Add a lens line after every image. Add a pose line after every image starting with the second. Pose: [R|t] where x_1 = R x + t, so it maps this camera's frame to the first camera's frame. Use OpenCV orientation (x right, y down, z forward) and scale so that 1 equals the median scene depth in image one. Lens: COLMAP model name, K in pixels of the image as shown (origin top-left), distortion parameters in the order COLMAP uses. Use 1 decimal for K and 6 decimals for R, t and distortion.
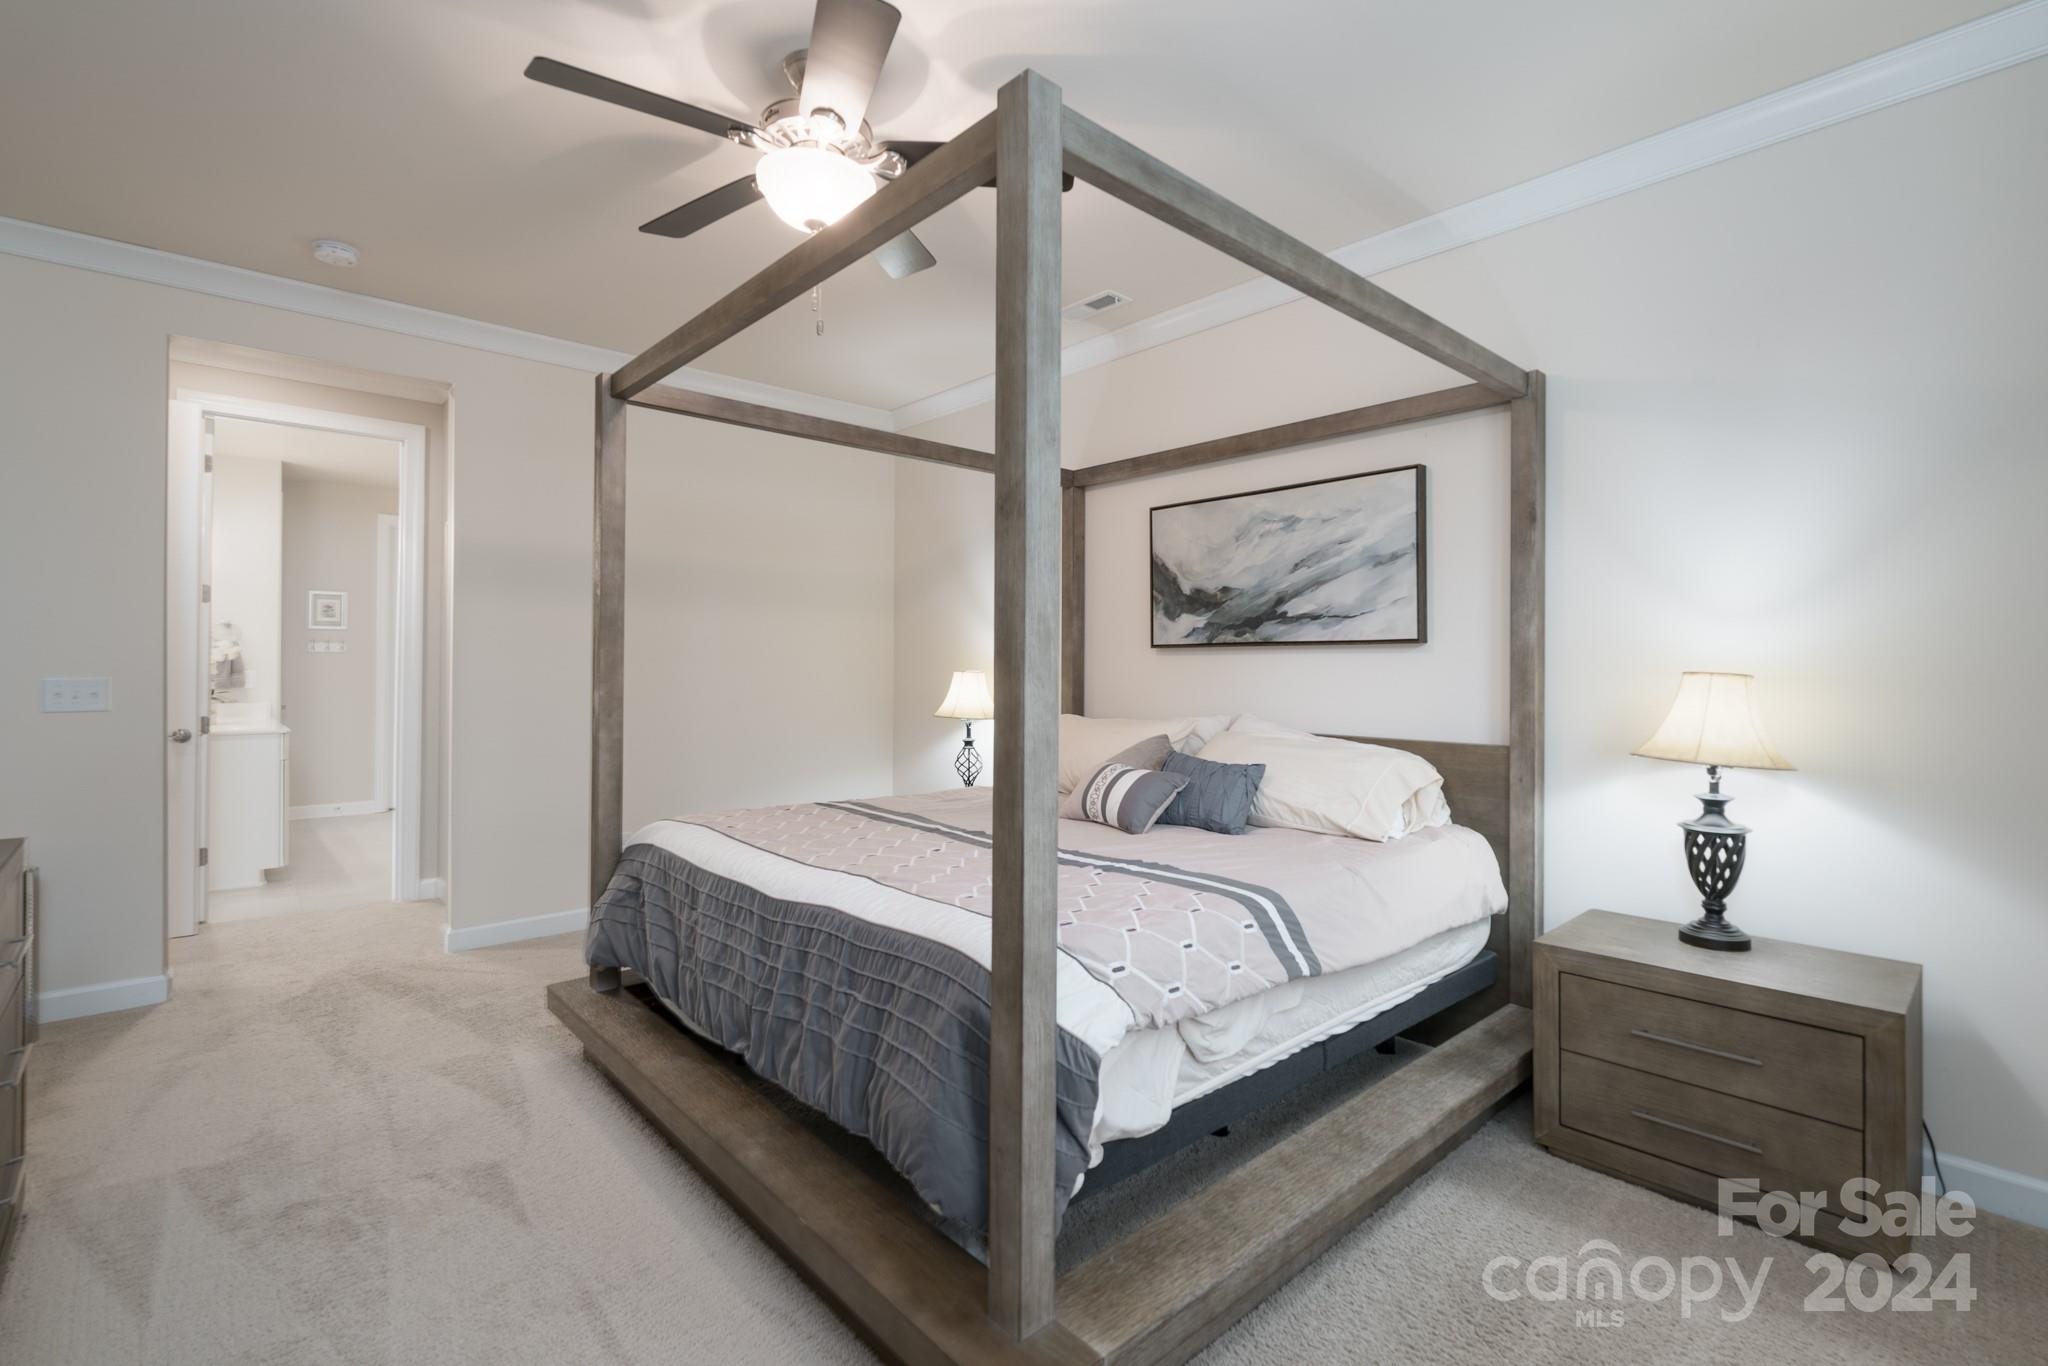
lens RADIAL K [[919.4, 0, 1024.2], [0, 919.4, 666.4], [0, 0, 1]] dist [-0.001294, 0.000041]
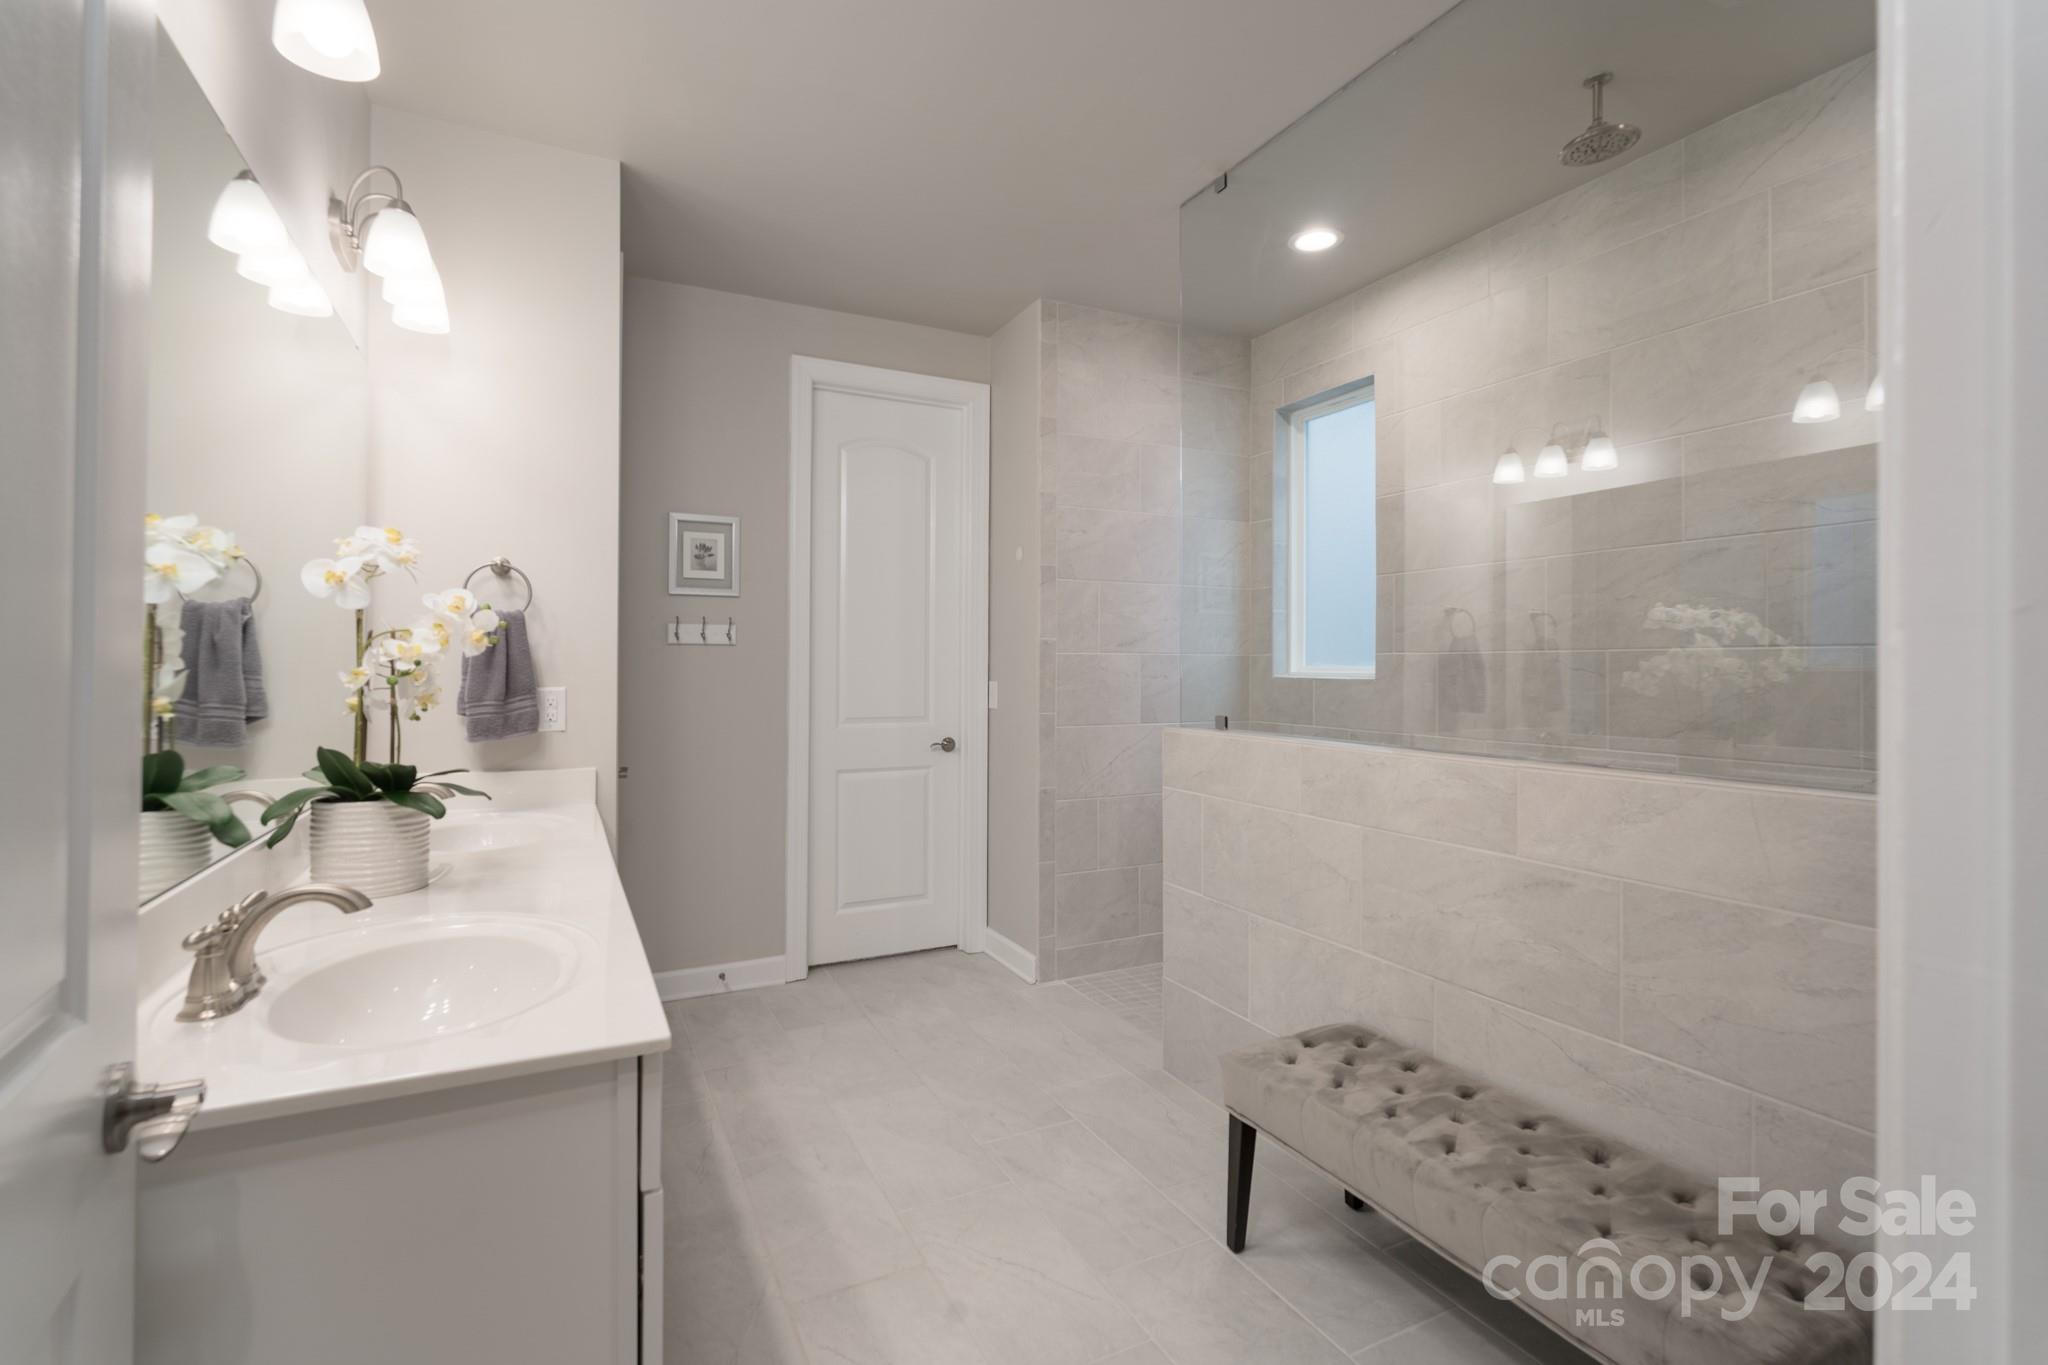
lens RADIAL K [[919.4, 0, 1020.8], [0, 919.4, 669.0], [0, 0, 1]] dist [-0.001294, 0.000041]
pose [[0.963709, -0.006022, -0.266888, -0.240455], [0.006355, 0.999980, 0.000385, -0.000721], [0.266880, -0.002067, 0.963728, 0.297765]]
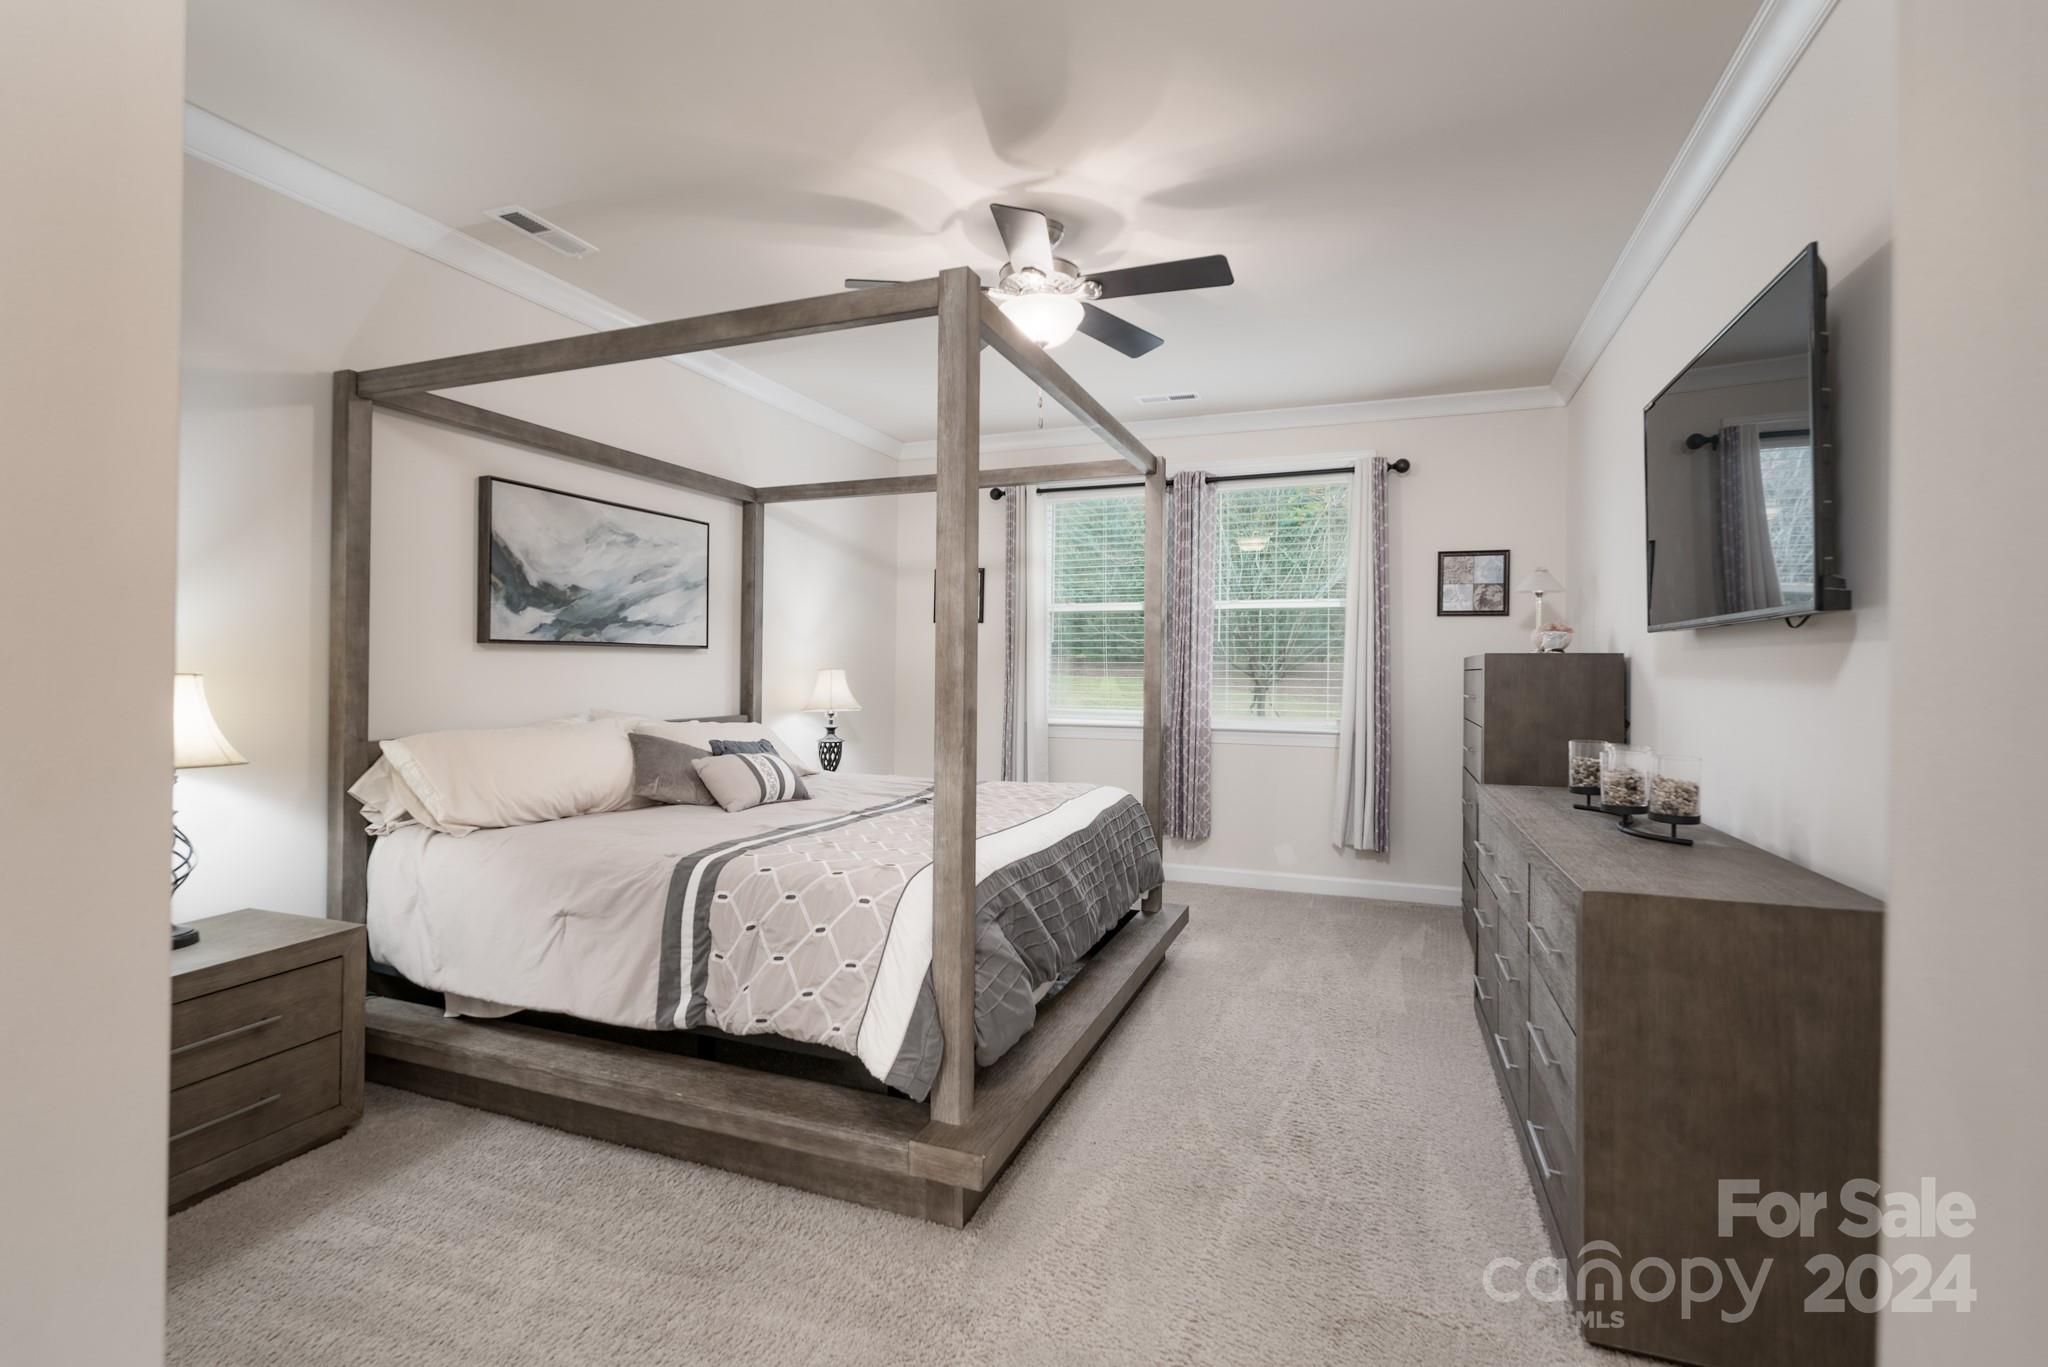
lens RADIAL K [[919.4, 0, 1017.3], [0, 919.4, 672.4], [0, 0, 1]] dist [-0.001294, 0.000041]
pose [[-0.444574, -0.013592, 0.895639, -0.937656], [-0.010775, 0.999894, 0.009826, -0.007395], [-0.895677, -0.005282, -0.444673, 1.066234]]
